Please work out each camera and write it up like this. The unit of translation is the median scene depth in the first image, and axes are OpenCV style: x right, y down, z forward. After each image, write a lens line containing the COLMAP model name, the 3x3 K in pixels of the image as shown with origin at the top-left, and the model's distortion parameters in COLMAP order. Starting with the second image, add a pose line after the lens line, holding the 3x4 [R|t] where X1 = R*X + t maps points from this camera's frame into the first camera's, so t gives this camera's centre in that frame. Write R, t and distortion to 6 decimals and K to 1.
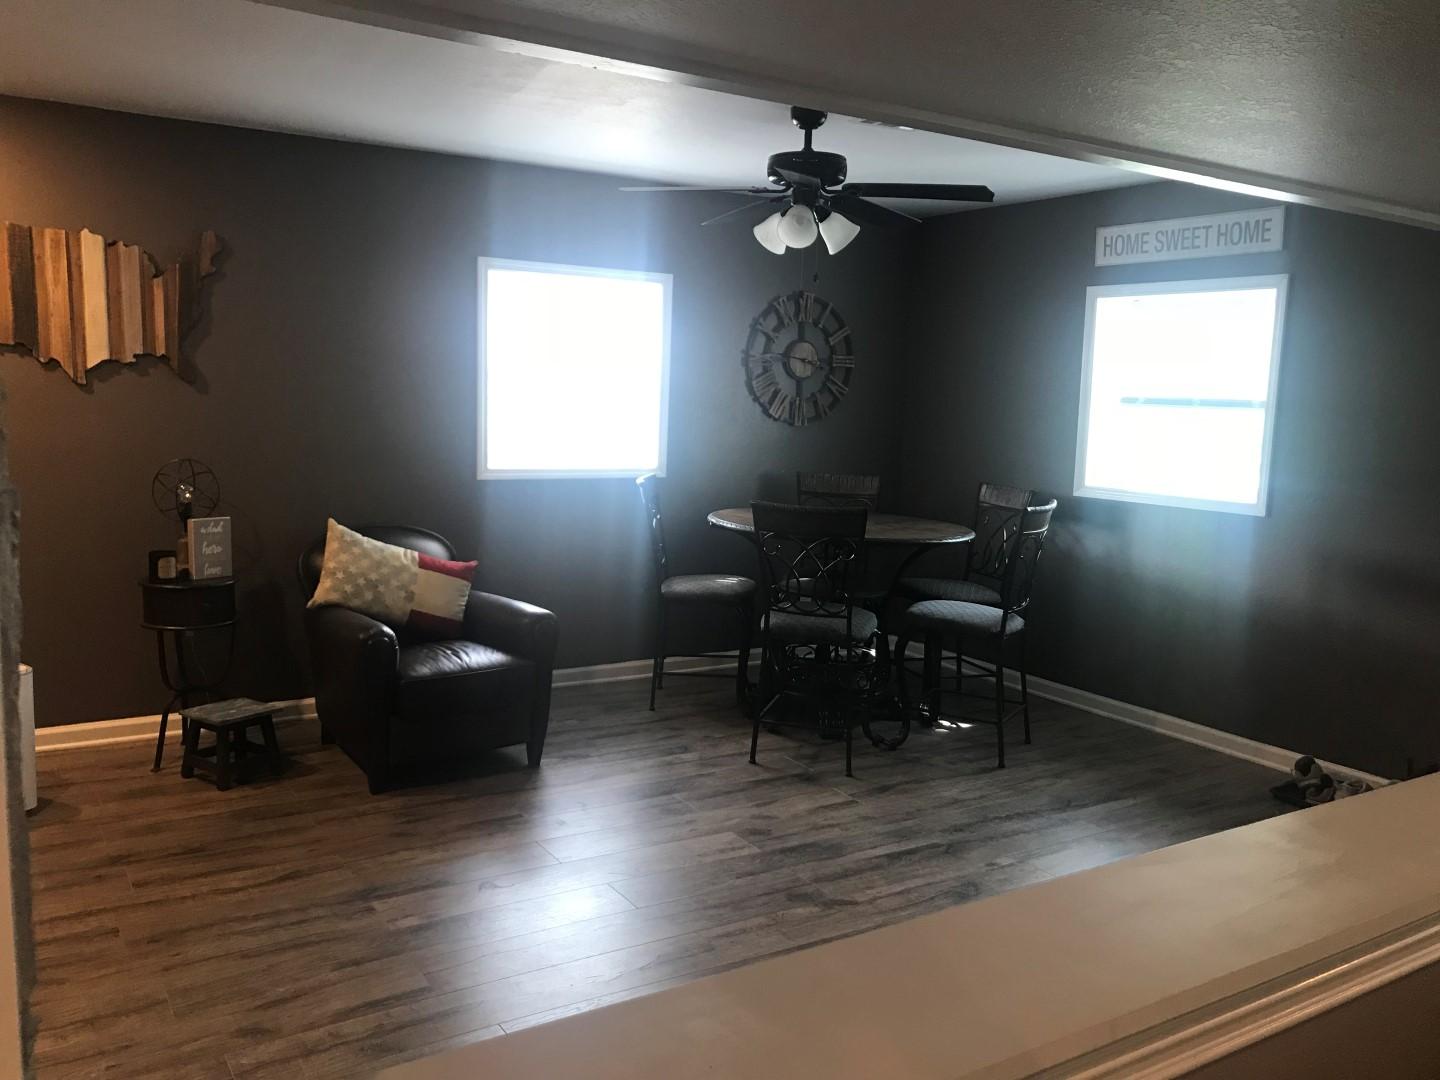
lens RADIAL K [[1172.8, 0, 720.0], [0, 1172.8, 540.0], [0, 0, 1]] dist [0.024842, 0.000025]
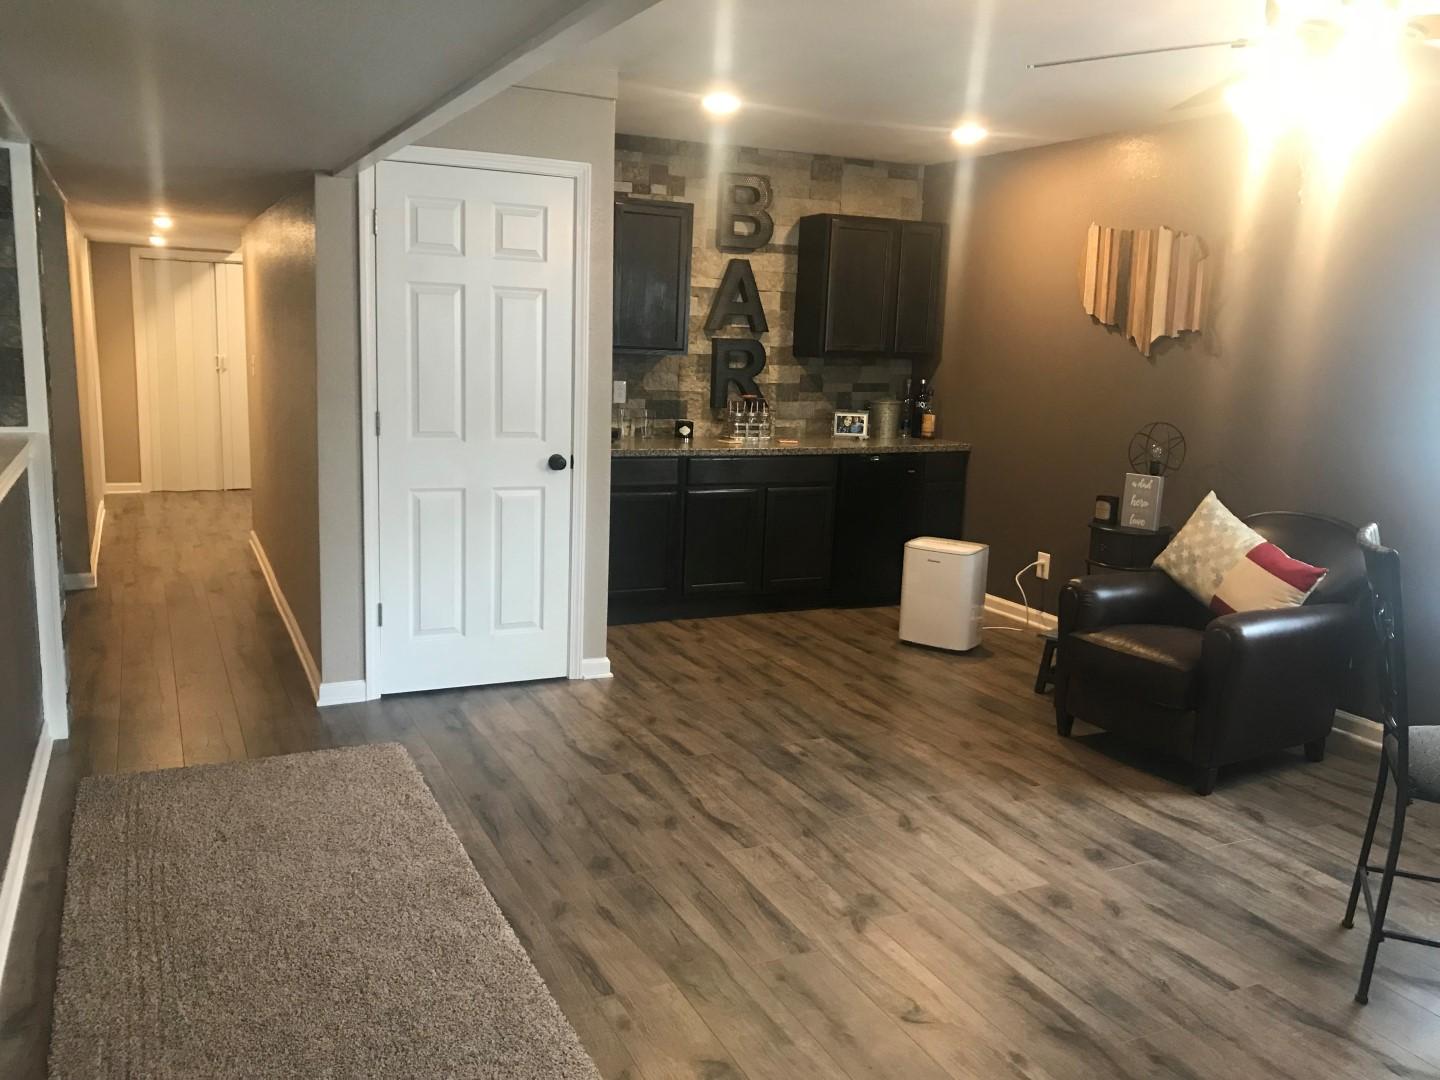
lens RADIAL K [[1172.8, 0, 720.0], [0, 1172.8, 540.0], [0, 0, 1]] dist [0.024842, 0.000025]
pose [[-0.098464, 0.139799, -0.985272, 0.751470], [-0.174893, 0.972242, 0.155428, -0.065108], [0.979652, 0.187621, -0.071281, 0.740120]]
